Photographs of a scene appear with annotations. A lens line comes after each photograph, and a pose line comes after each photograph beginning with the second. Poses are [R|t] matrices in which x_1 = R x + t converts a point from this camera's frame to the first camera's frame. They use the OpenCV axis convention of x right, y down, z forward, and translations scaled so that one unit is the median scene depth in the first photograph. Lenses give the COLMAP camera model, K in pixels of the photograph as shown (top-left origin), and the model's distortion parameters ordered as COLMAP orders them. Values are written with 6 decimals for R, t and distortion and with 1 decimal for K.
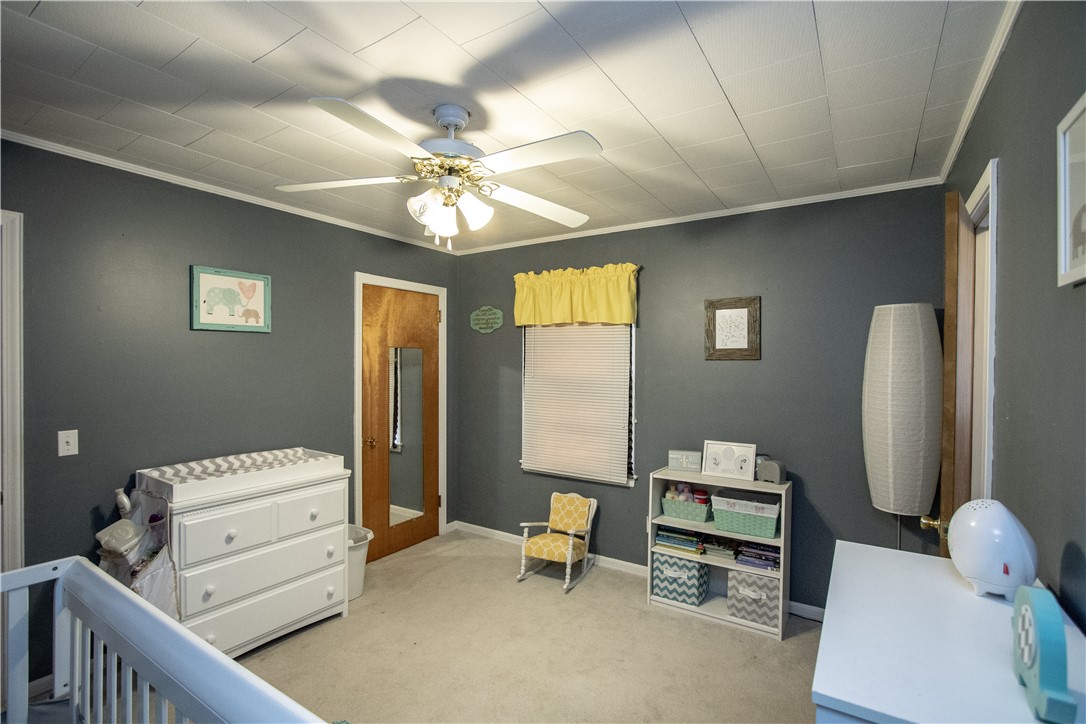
lens RADIAL K [[498.2, 0, 541.6], [0, 498.2, 364.9], [0, 0, 1]] dist [-0.020101, 0.004906]
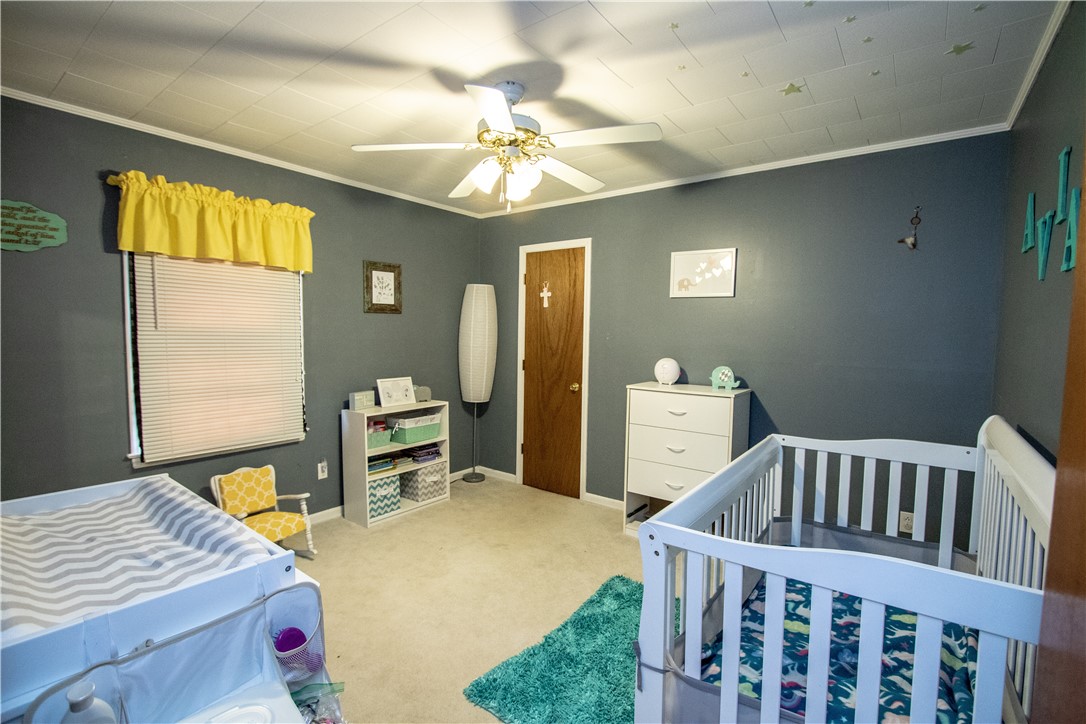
lens RADIAL K [[498.2, 0, 541.6], [0, 498.2, 364.9], [0, 0, 1]] dist [-0.020101, 0.004906]
pose [[0.071190, -0.079622, 0.994280, -0.867859], [-0.013157, 0.996647, 0.080753, 0.013975], [-0.997376, -0.018831, 0.069904, 0.540961]]
